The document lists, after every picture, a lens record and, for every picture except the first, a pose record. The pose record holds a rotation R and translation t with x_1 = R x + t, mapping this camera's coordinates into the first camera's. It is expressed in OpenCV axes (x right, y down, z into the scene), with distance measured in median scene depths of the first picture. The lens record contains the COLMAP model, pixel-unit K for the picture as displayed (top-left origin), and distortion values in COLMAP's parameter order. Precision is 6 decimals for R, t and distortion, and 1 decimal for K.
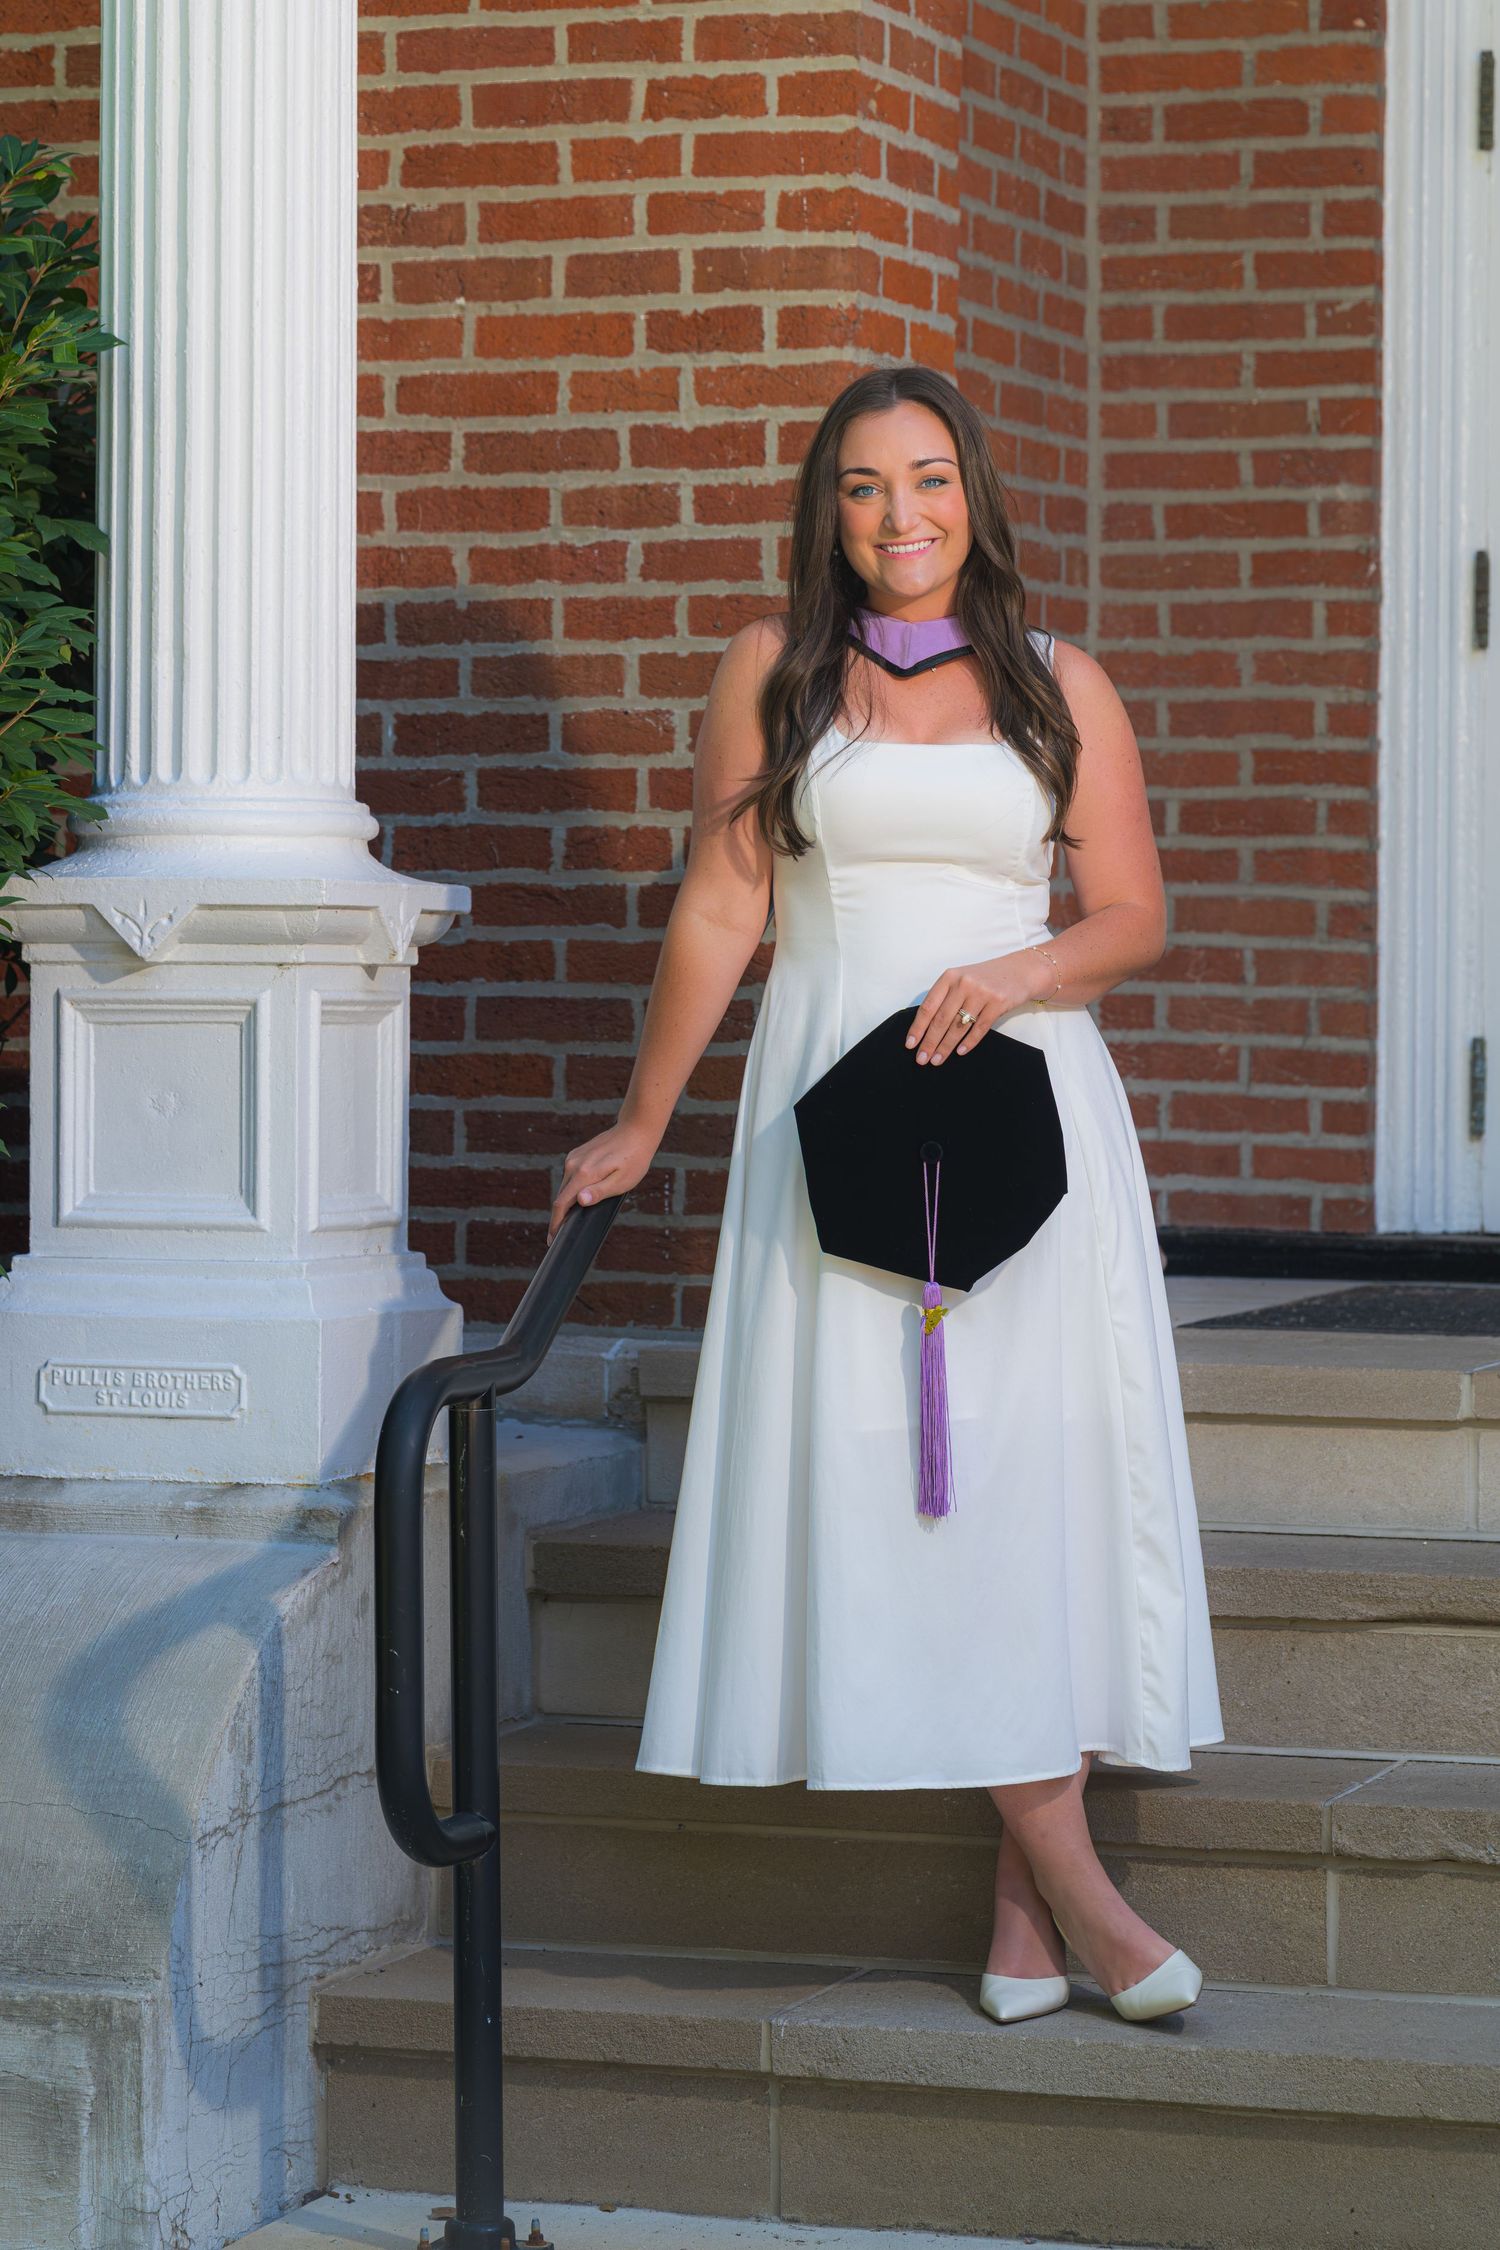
lens RADIAL K [[6319.8, 0, 749.7], [0, 6319.8, 1124.8], [0, 0, 1]] dist [0.085600, 0.000000]
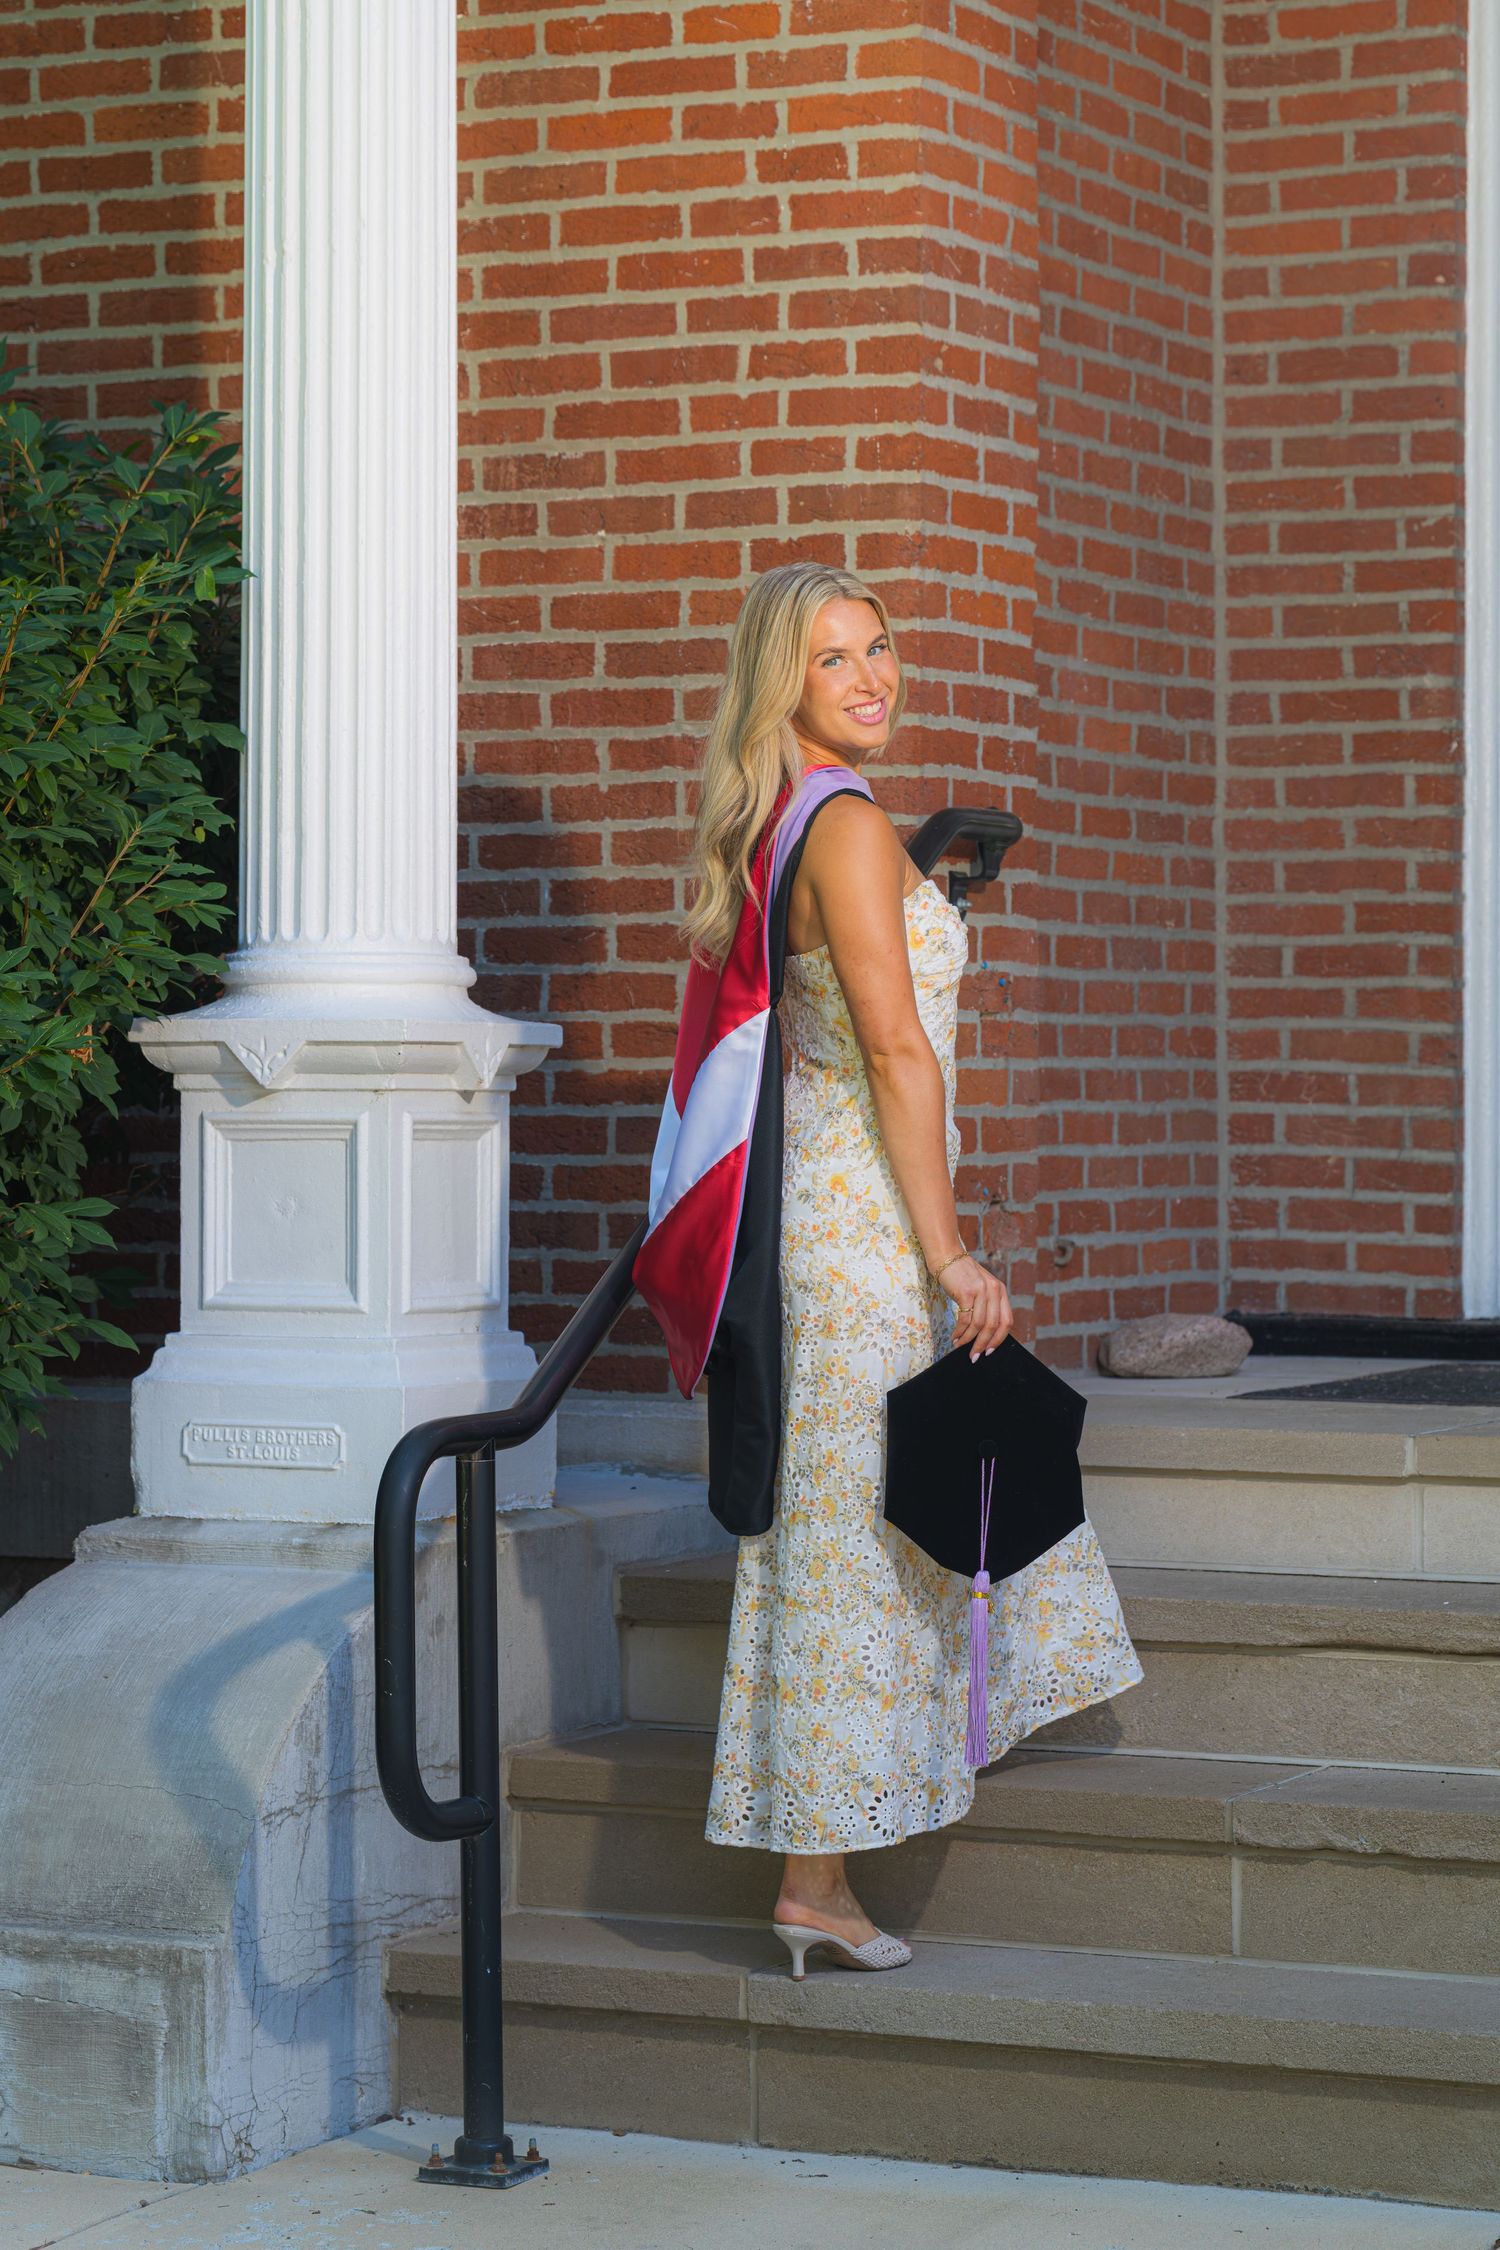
lens RADIAL K [[5585.3, 0, 750.6], [0, 5585.3, 1123.3], [0, 0, 1]] dist [0.064821, 0.000000]
pose [[0.992865, -0.003164, -0.119203, 0.117060], [0.000848, 0.999810, -0.019478, 0.001472], [0.119242, 0.019238, 0.992679, -0.041937]]
